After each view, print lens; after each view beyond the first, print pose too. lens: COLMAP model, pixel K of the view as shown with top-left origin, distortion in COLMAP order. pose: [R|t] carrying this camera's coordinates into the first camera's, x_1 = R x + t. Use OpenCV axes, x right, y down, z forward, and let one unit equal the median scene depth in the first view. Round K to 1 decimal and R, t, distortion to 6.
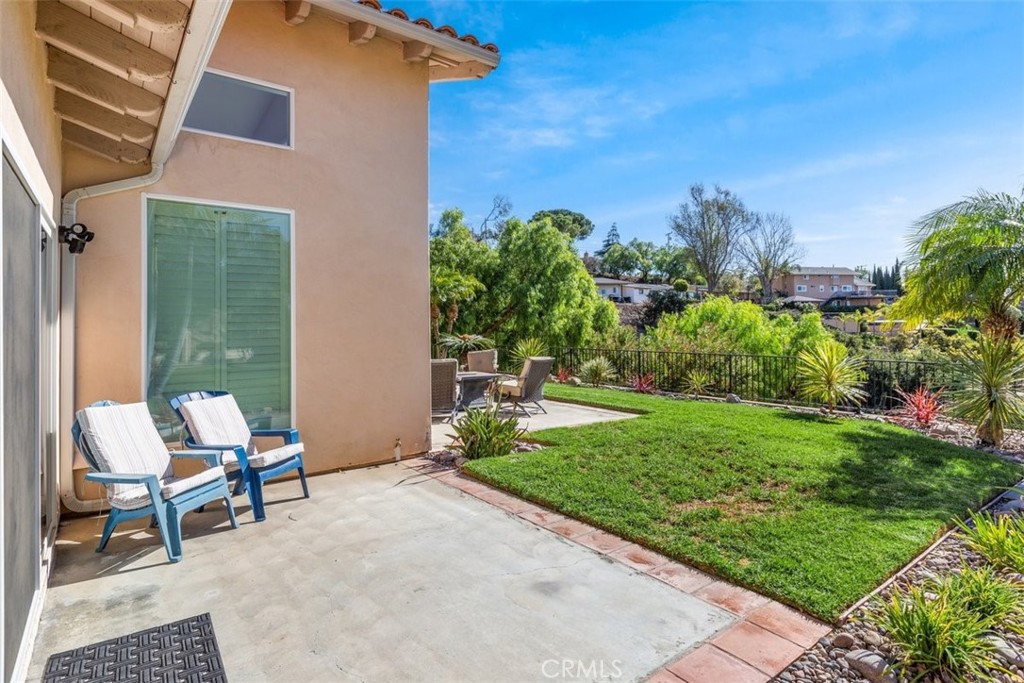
lens RADIAL K [[538.4, 0, 512.2], [0, 538.4, 316.7], [0, 0, 1]] dist [-0.000601, -0.000279]
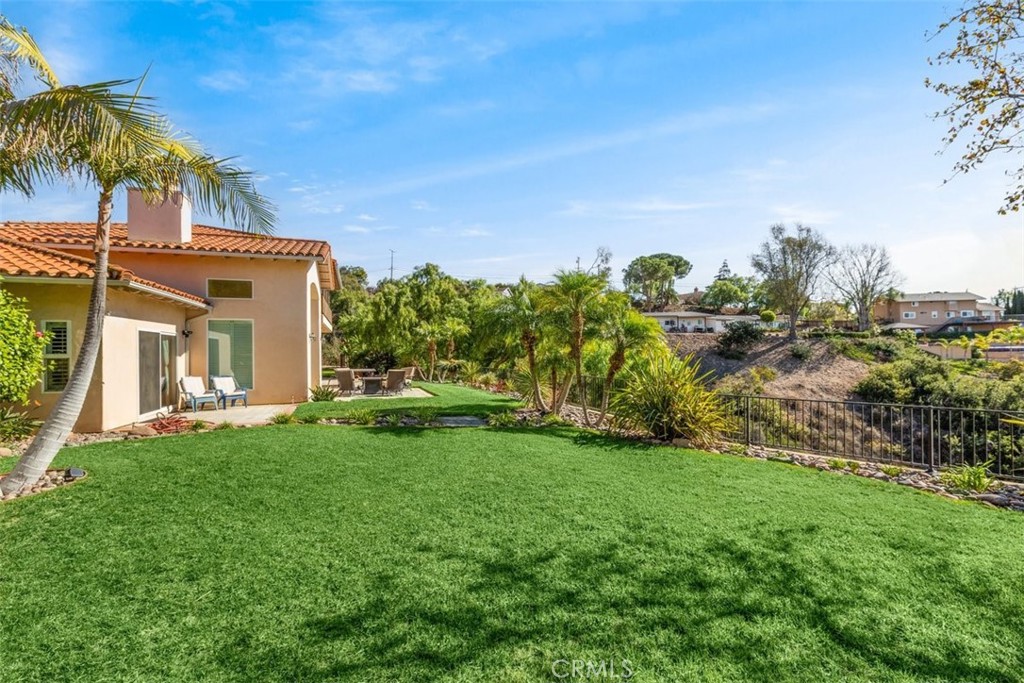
lens RADIAL K [[463.4, 0, 513.4], [0, 463.4, 344.2], [0, 0, 1]] dist [-0.003126, -0.000238]
pose [[0.951000, -0.010374, -0.309016, 0.108755], [0.009552, 0.999946, -0.004172, -0.001600], [0.309043, 0.001016, 0.951048, -0.063345]]
